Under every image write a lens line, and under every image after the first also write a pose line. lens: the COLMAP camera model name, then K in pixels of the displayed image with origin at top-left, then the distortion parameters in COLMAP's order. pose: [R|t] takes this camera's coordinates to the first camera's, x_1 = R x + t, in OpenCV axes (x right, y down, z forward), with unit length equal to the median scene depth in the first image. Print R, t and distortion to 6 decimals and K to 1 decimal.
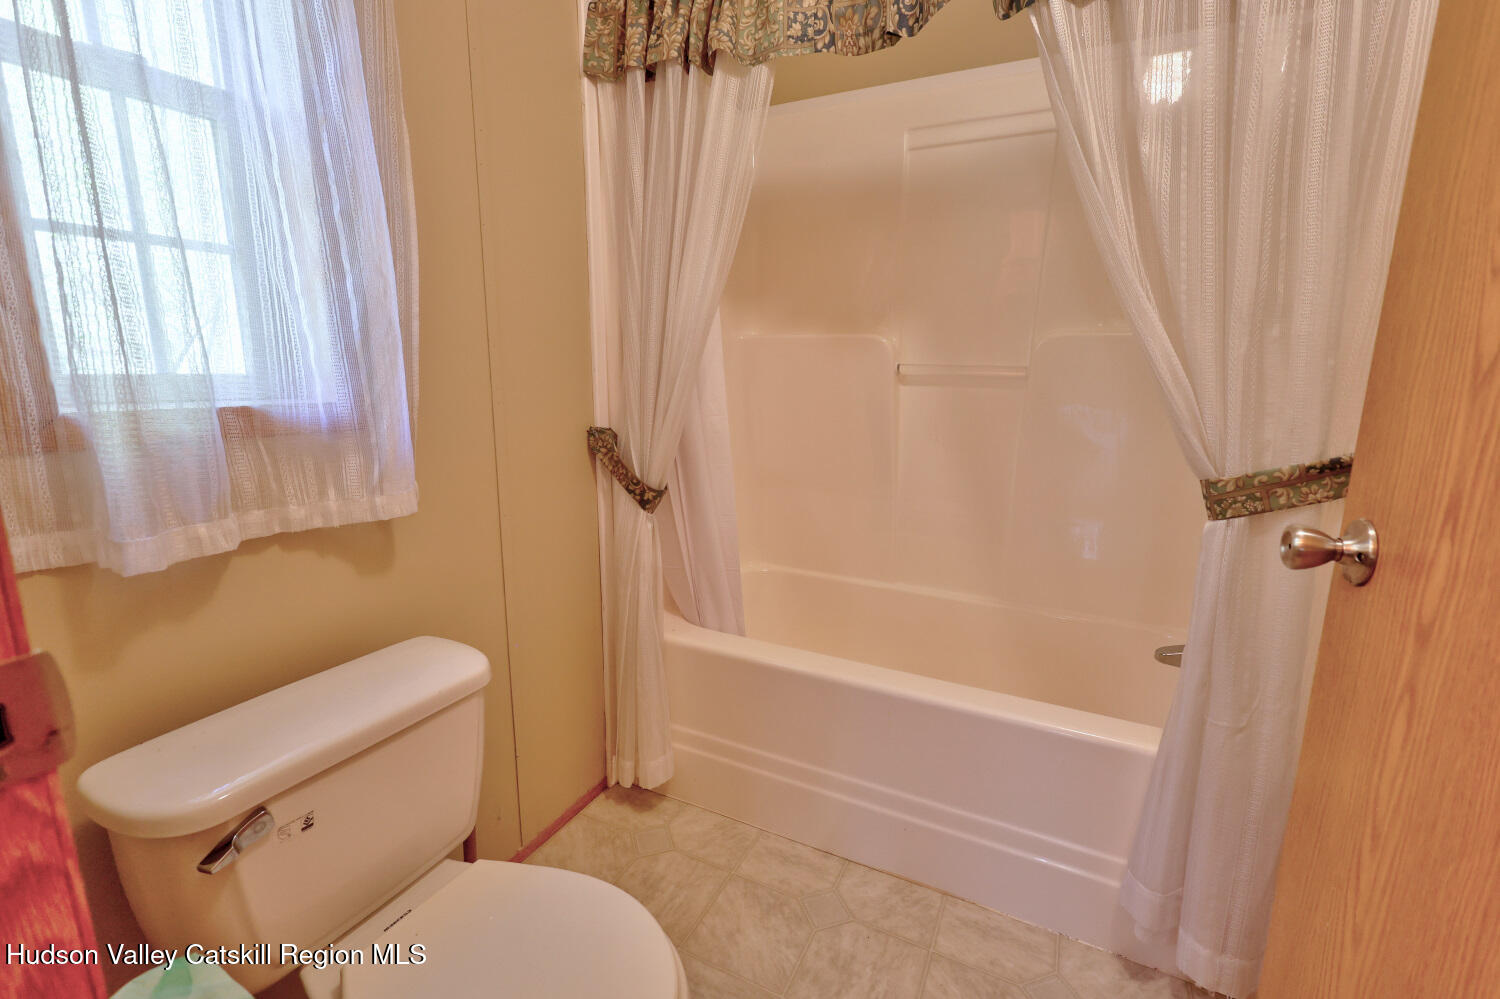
lens RADIAL K [[650.4, 0, 758.8], [0, 650.4, 502.0], [0, 0, 1]] dist [0.003366, 0.000029]
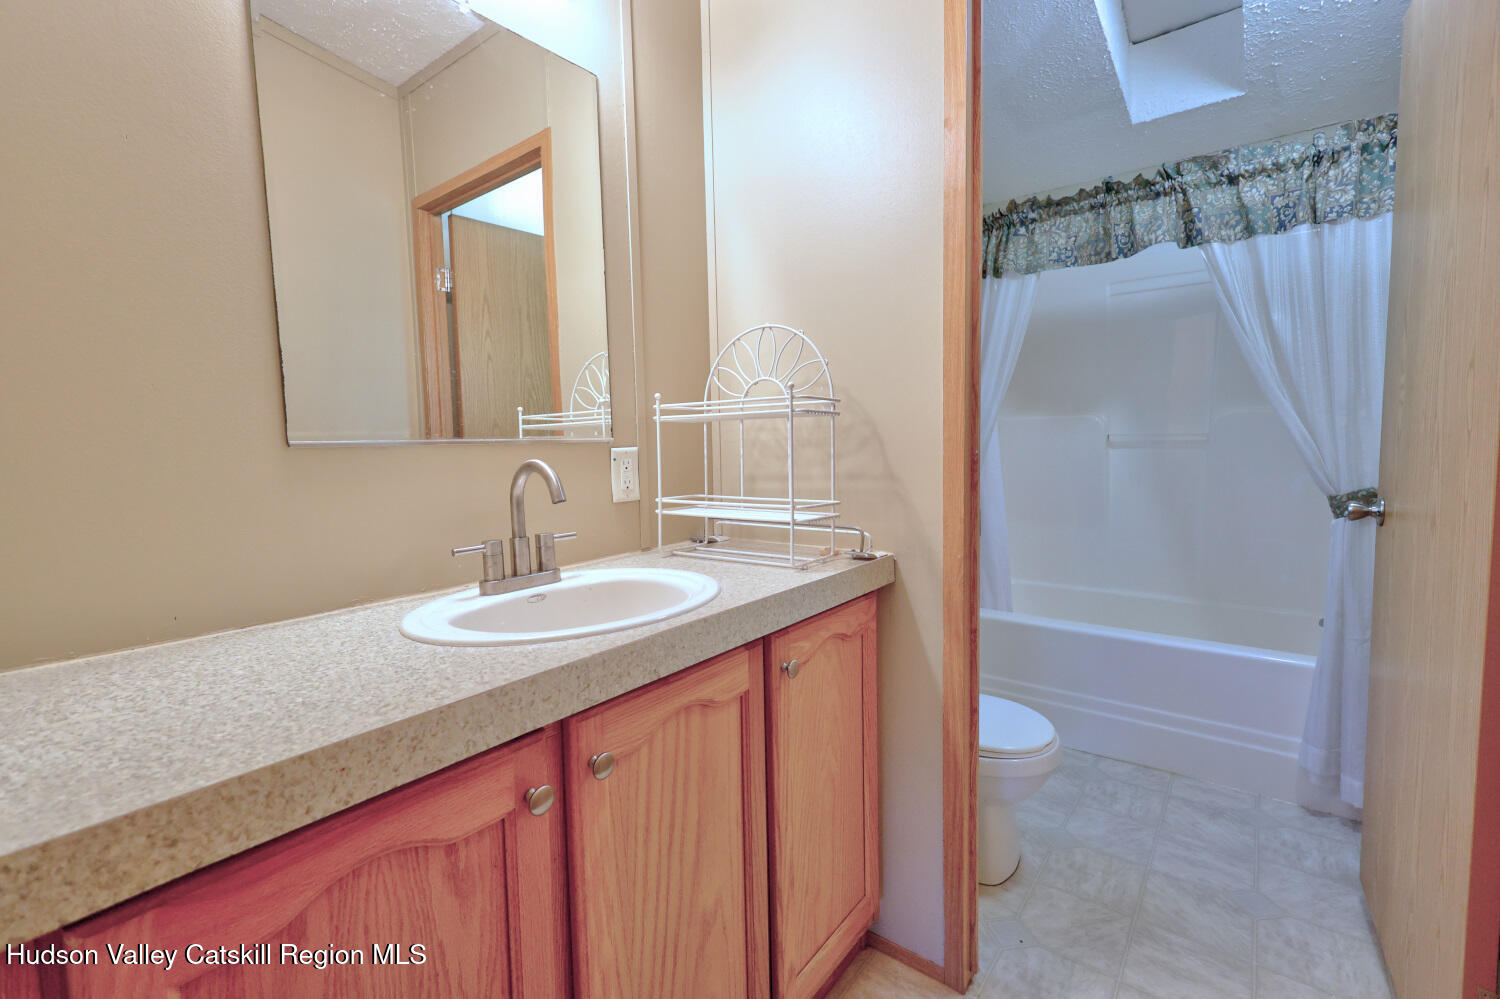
lens RADIAL K [[650.4, 0, 752.0], [0, 650.4, 491.9], [0, 0, 1]] dist [0.003366, 0.000029]
pose [[0.983150, -0.008675, -0.182592, -0.445444], [-0.013413, 0.992757, -0.119389, 0.157251], [0.182305, 0.119826, 0.975913, -0.848889]]
